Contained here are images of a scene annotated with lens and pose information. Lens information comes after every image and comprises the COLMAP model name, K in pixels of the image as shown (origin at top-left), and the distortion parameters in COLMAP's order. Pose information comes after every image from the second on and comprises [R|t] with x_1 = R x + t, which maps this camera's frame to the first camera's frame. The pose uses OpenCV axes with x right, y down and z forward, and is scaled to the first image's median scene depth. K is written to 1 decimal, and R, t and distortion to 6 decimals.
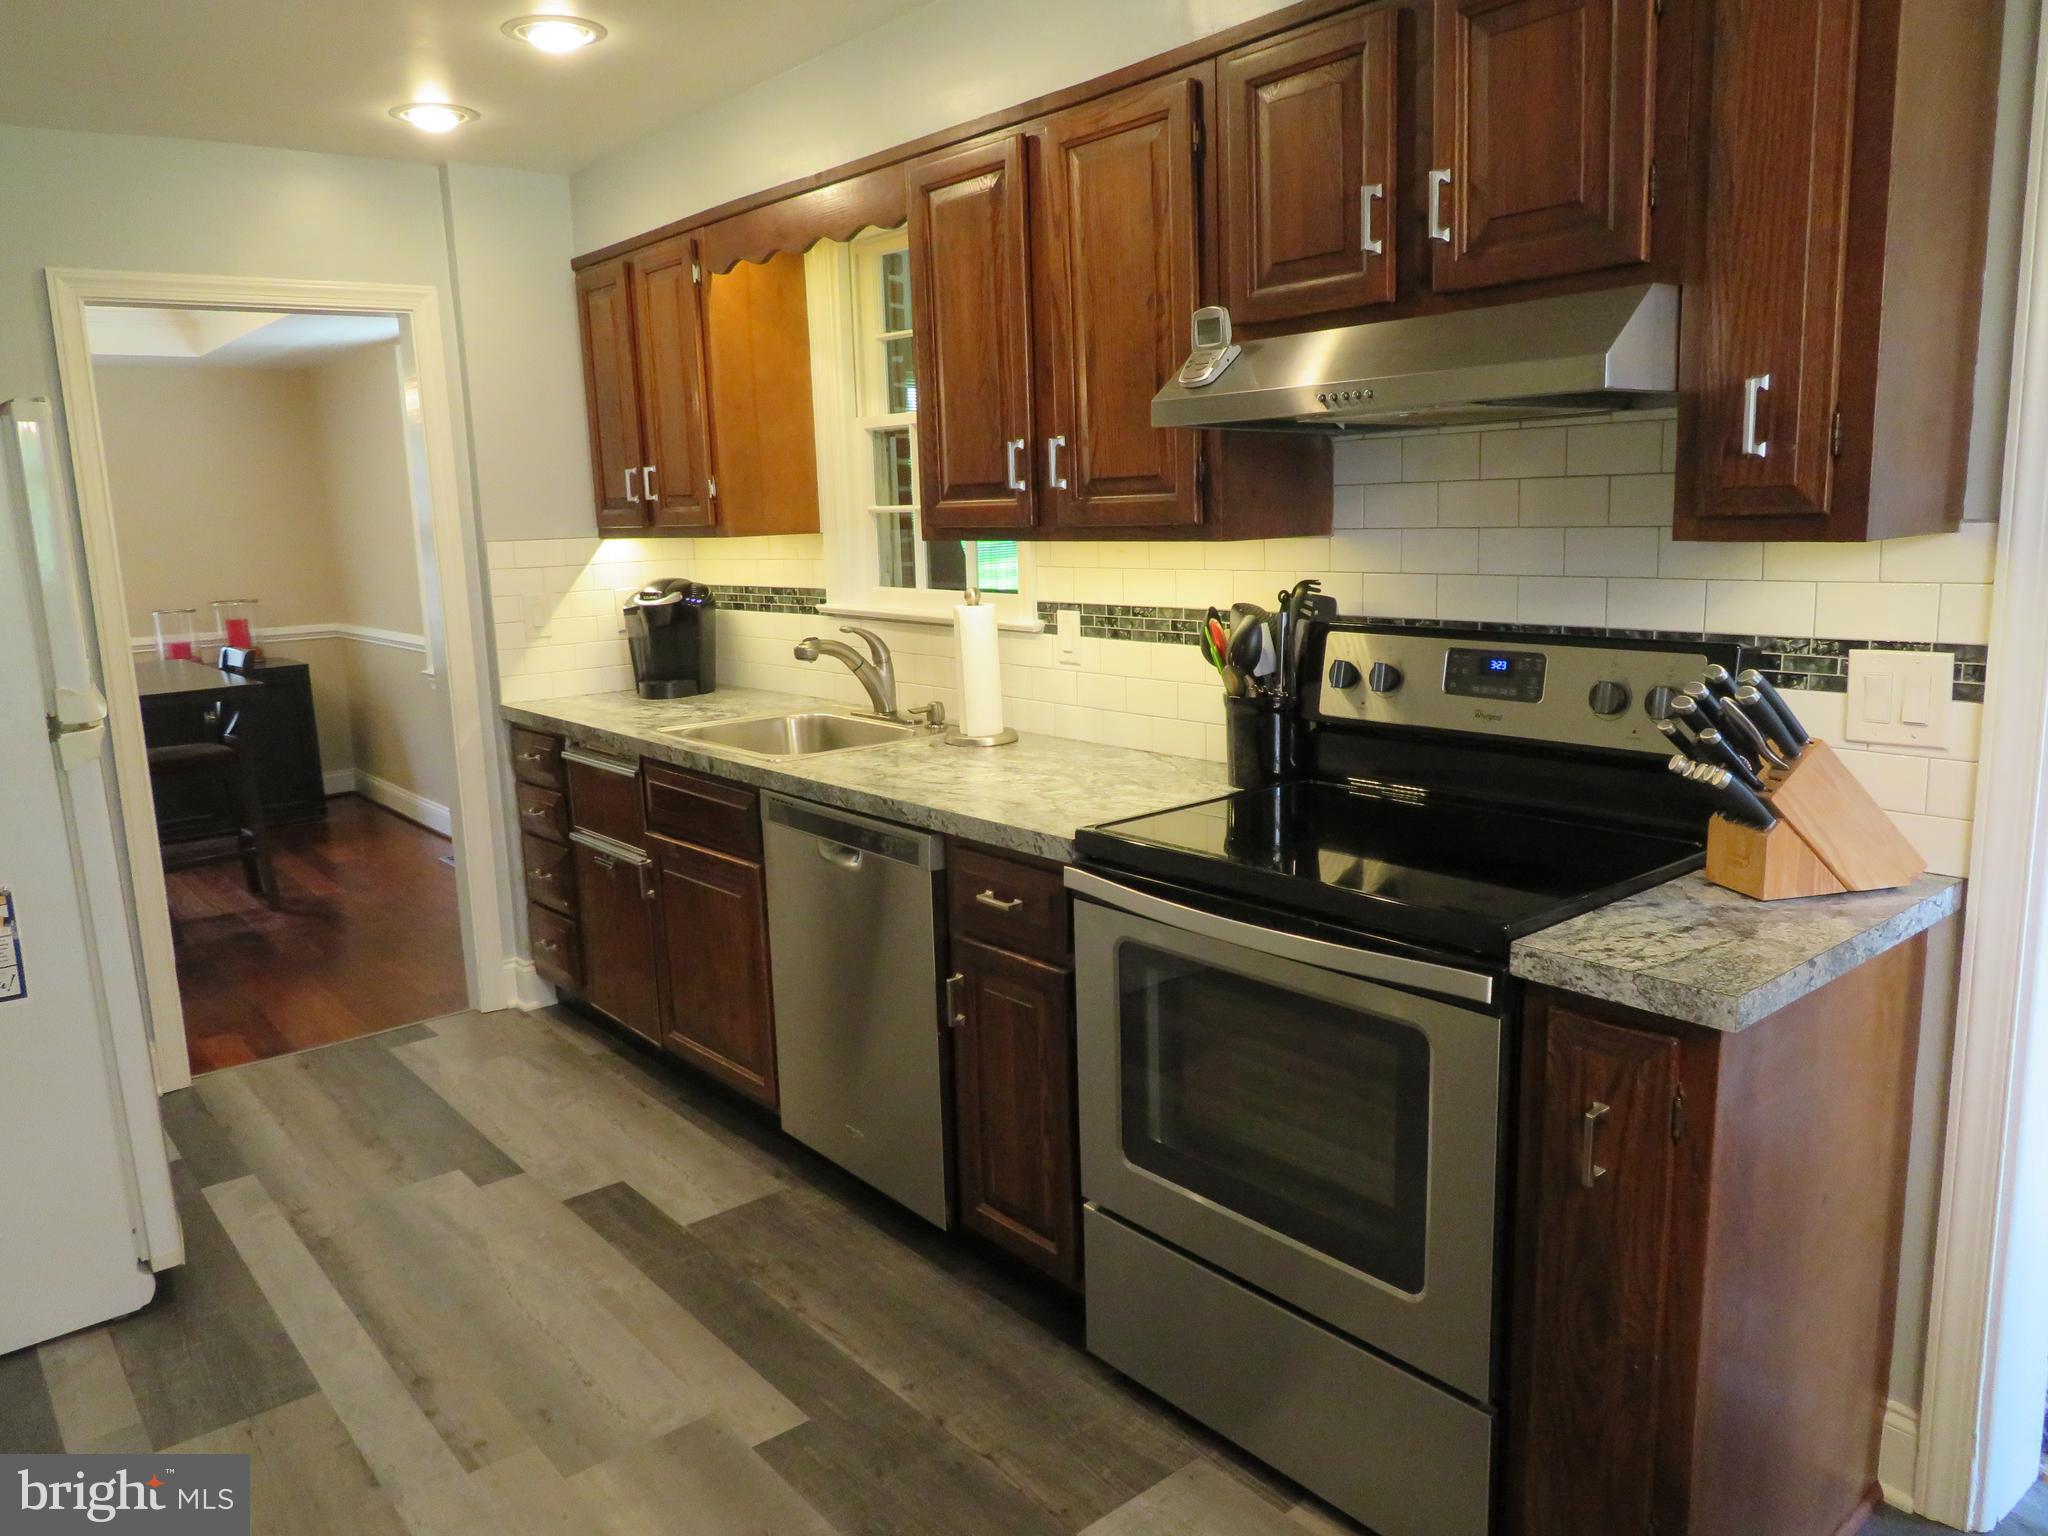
lens RADIAL K [[1461.2, 0, 1024.0], [0, 1461.2, 768.0], [0, 0, 1]] dist [-0.006060, -0.005738]
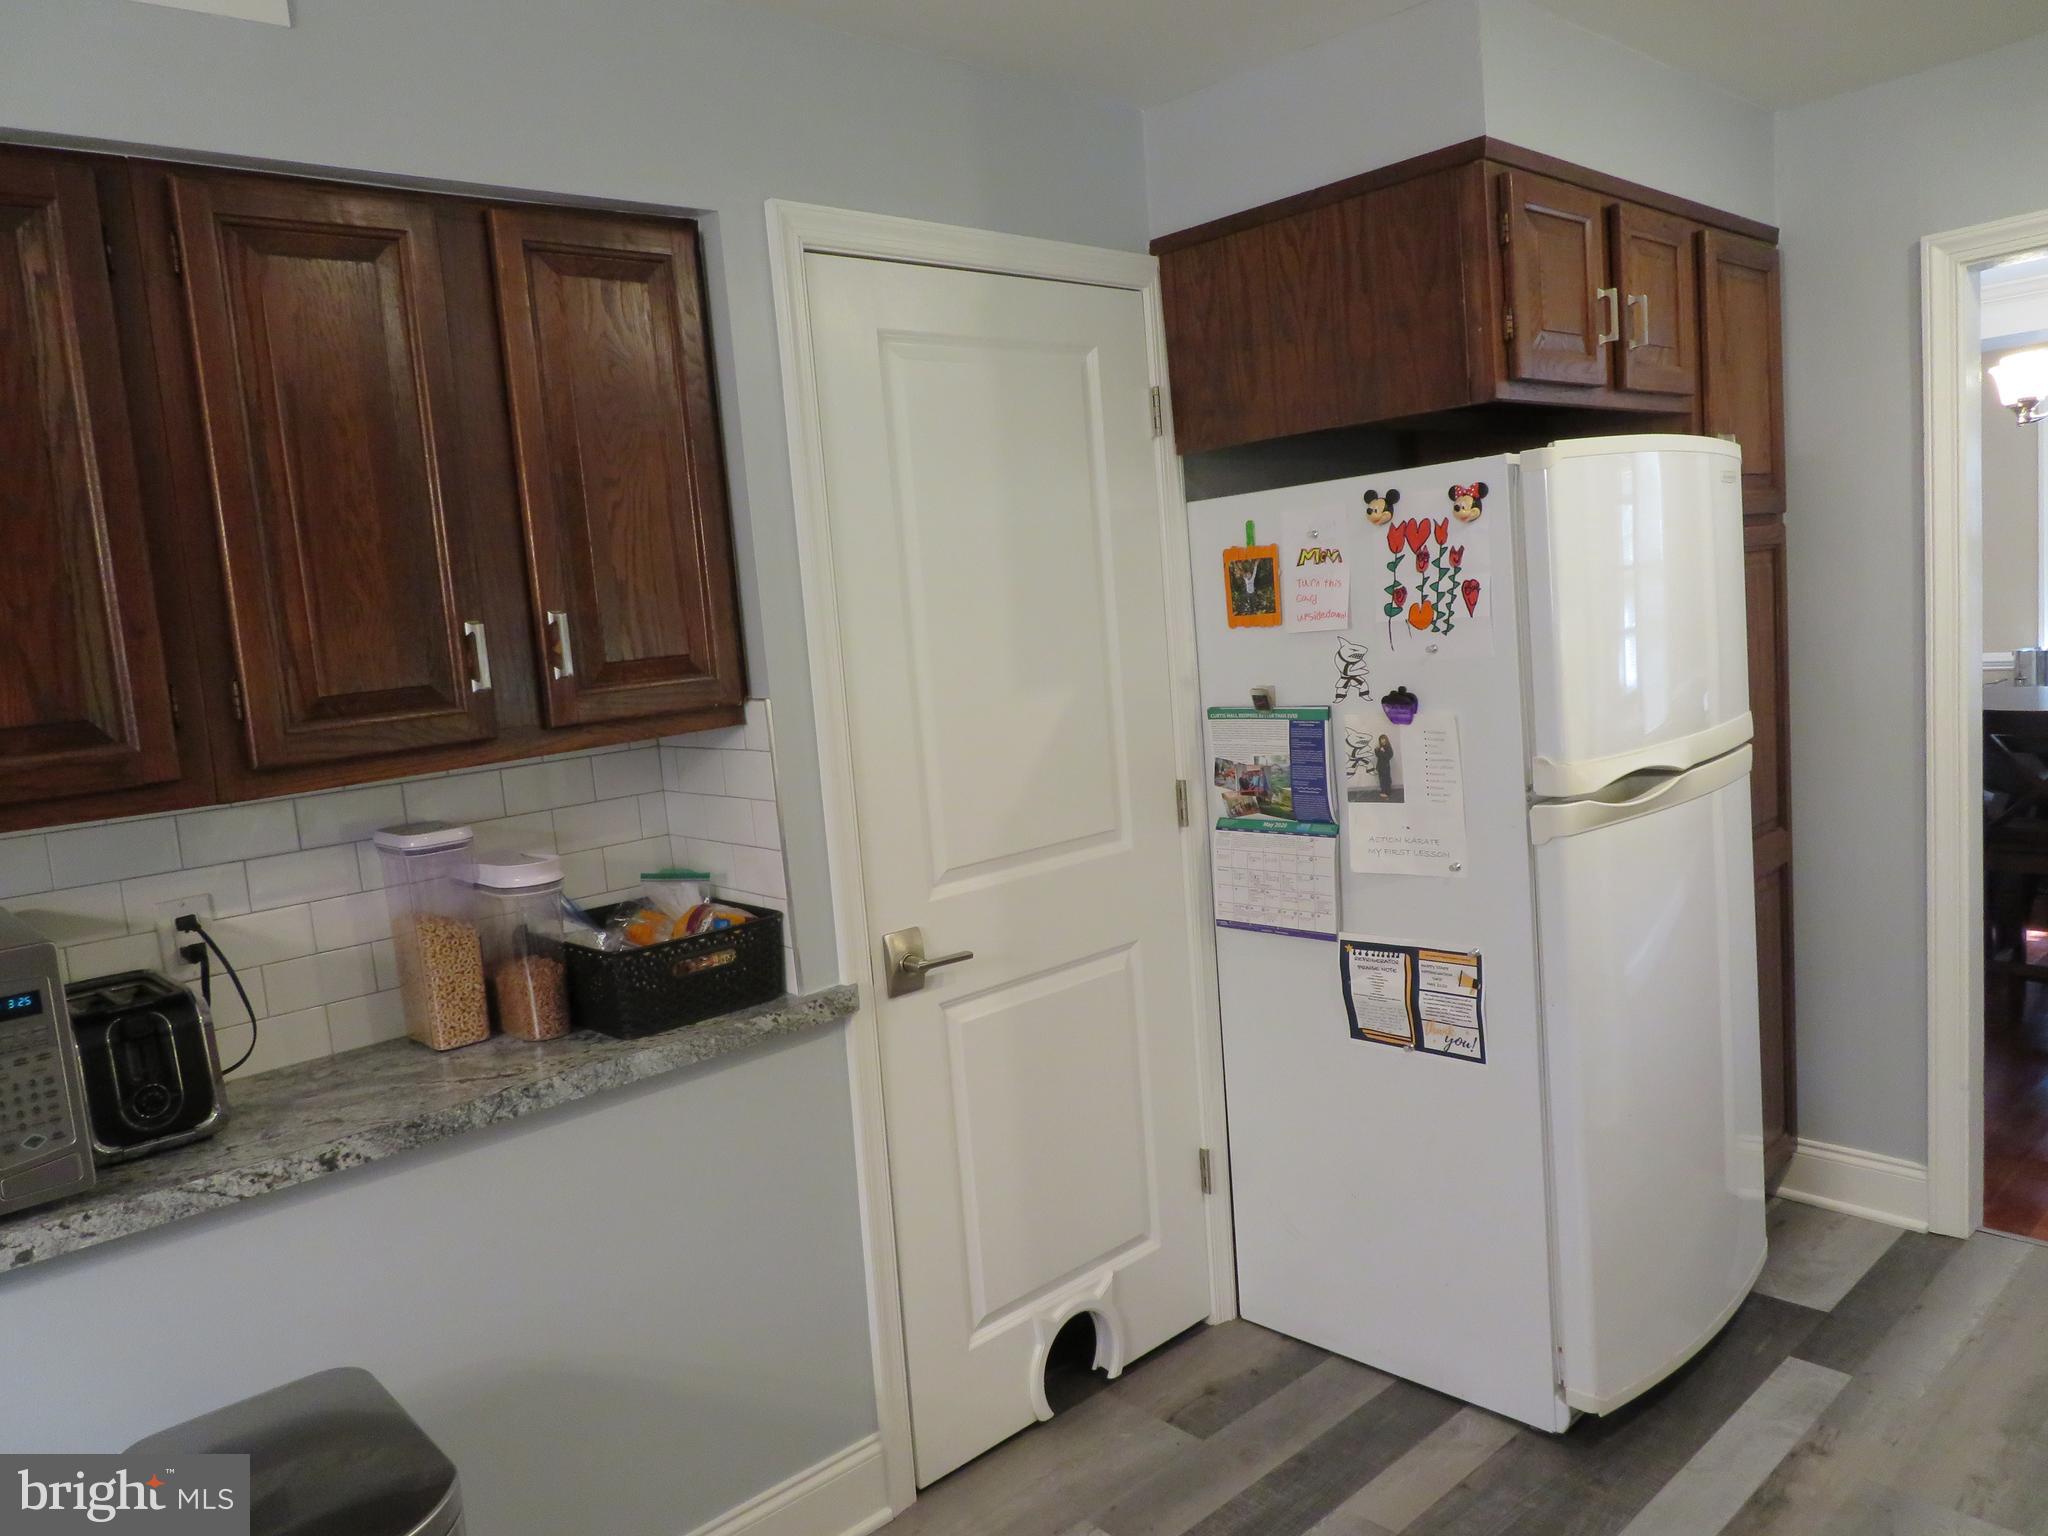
lens RADIAL K [[1461.2, 0, 1024.0], [0, 1461.2, 768.0], [0, 0, 1]] dist [-0.006060, -0.005738]
pose [[0.053677, 0.140592, -0.988611, 0.203712], [-0.105709, 0.985276, 0.134379, -0.118243], [0.992947, 0.097293, 0.067748, 0.532861]]
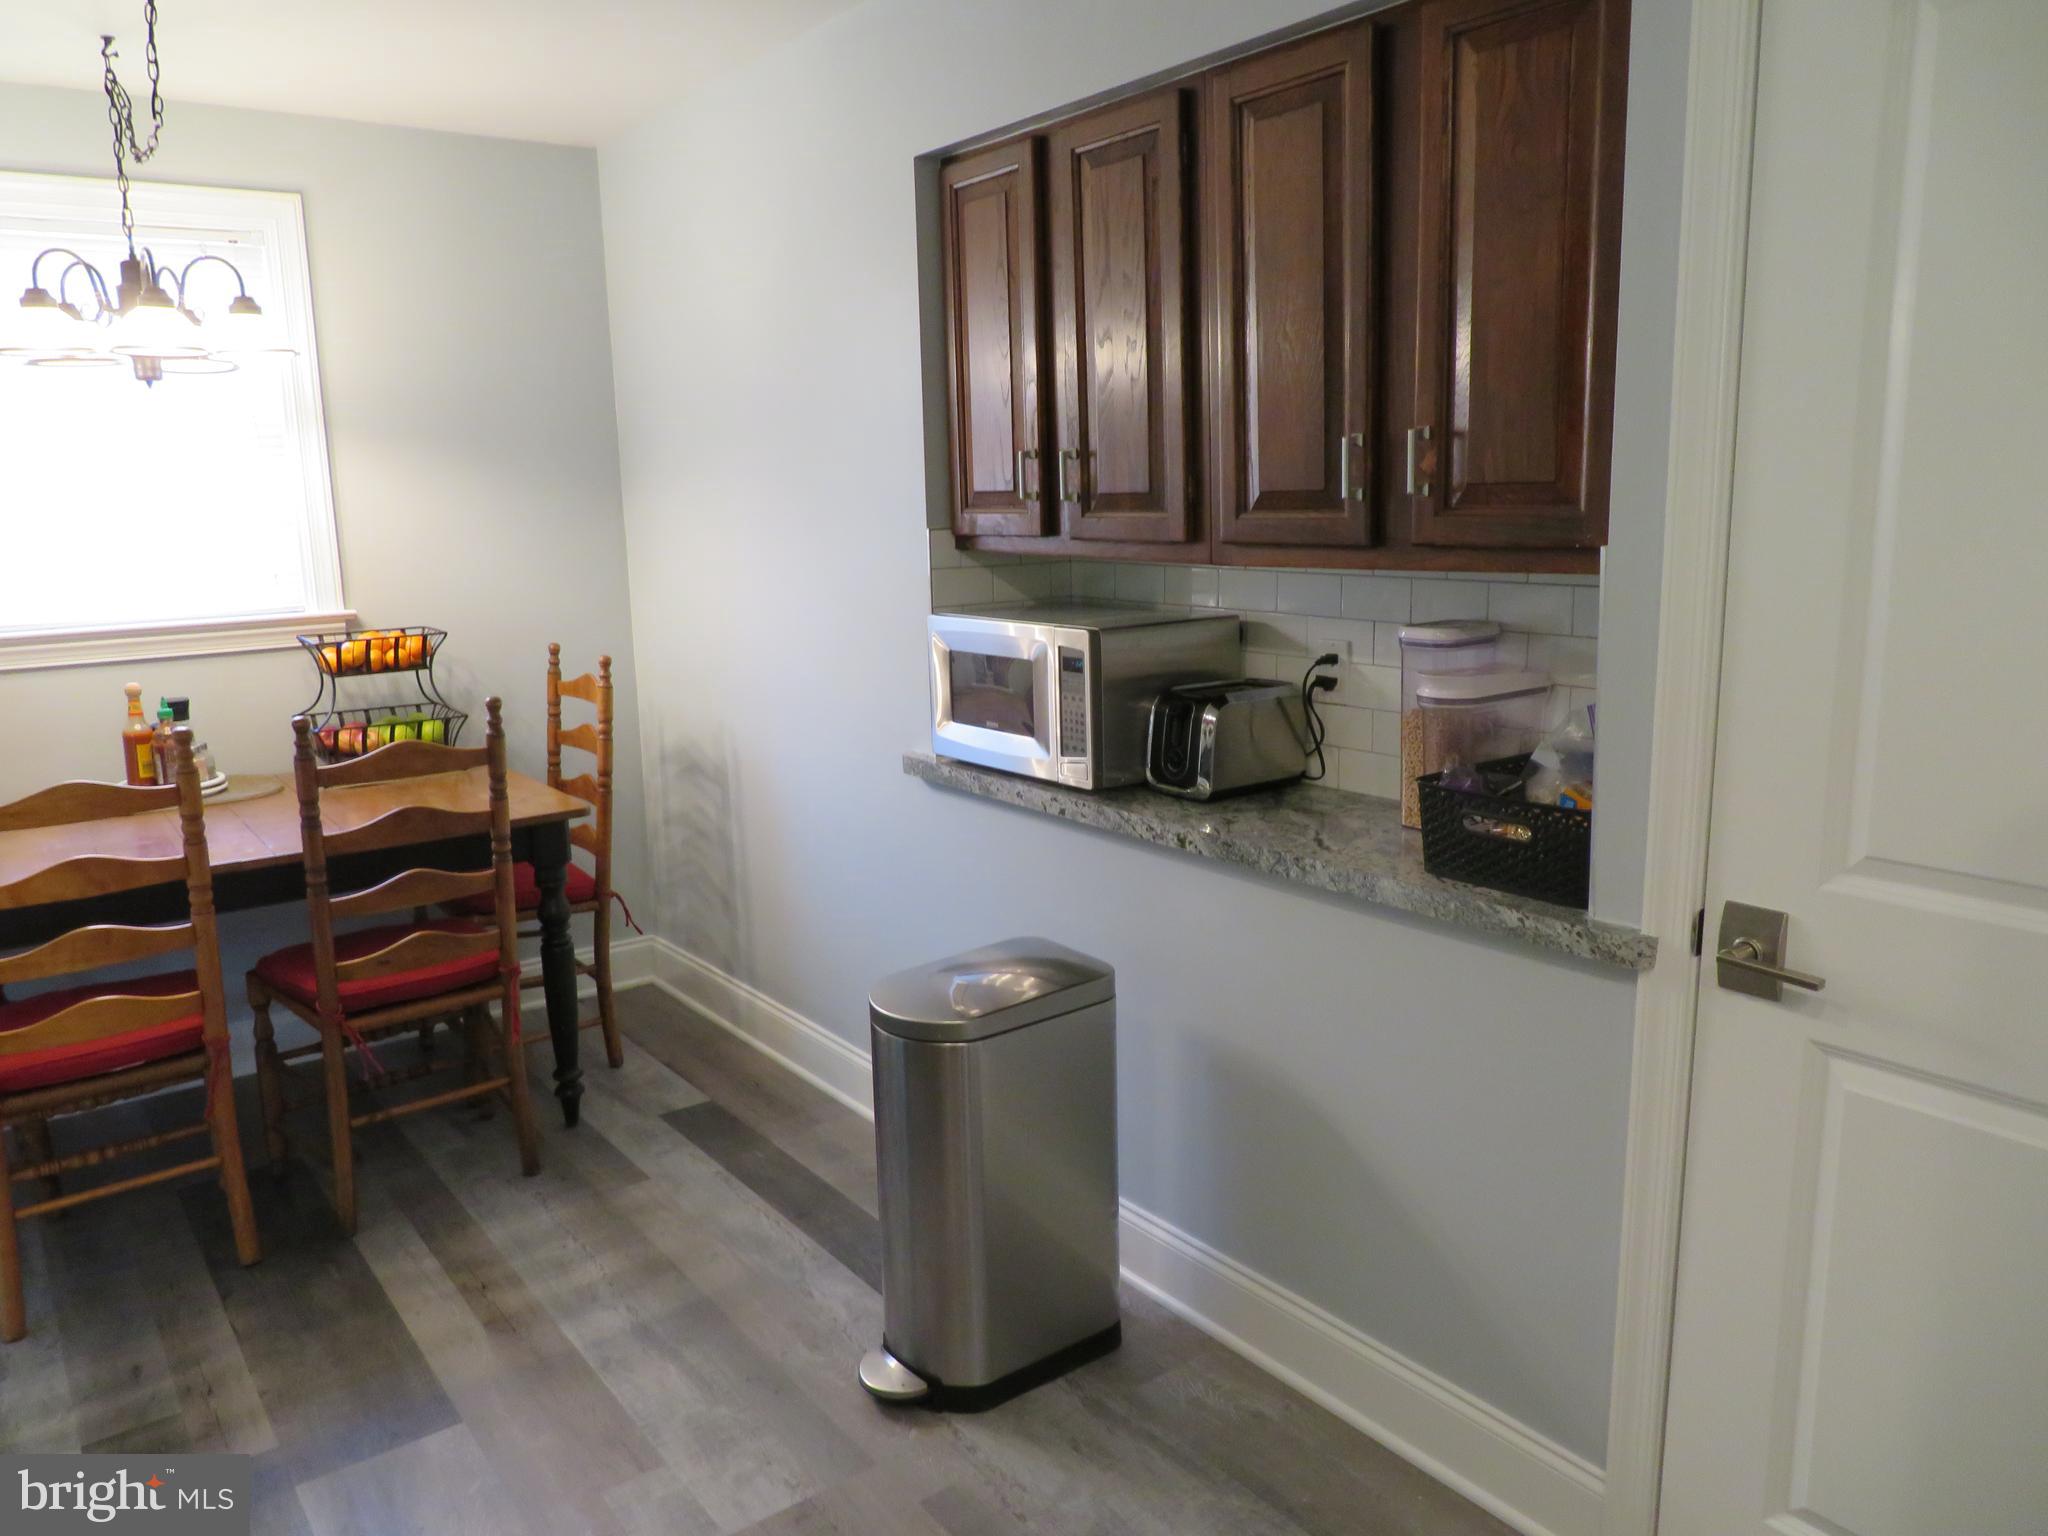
lens RADIAL K [[1461.2, 0, 1024.0], [0, 1461.2, 768.0], [0, 0, 1]] dist [-0.006060, -0.005738]
pose [[-0.997053, 0.045945, 0.061431, -0.348924], [0.065435, 0.927334, 0.368470, -0.190472], [-0.040037, 0.371404, -0.927608, 1.049579]]
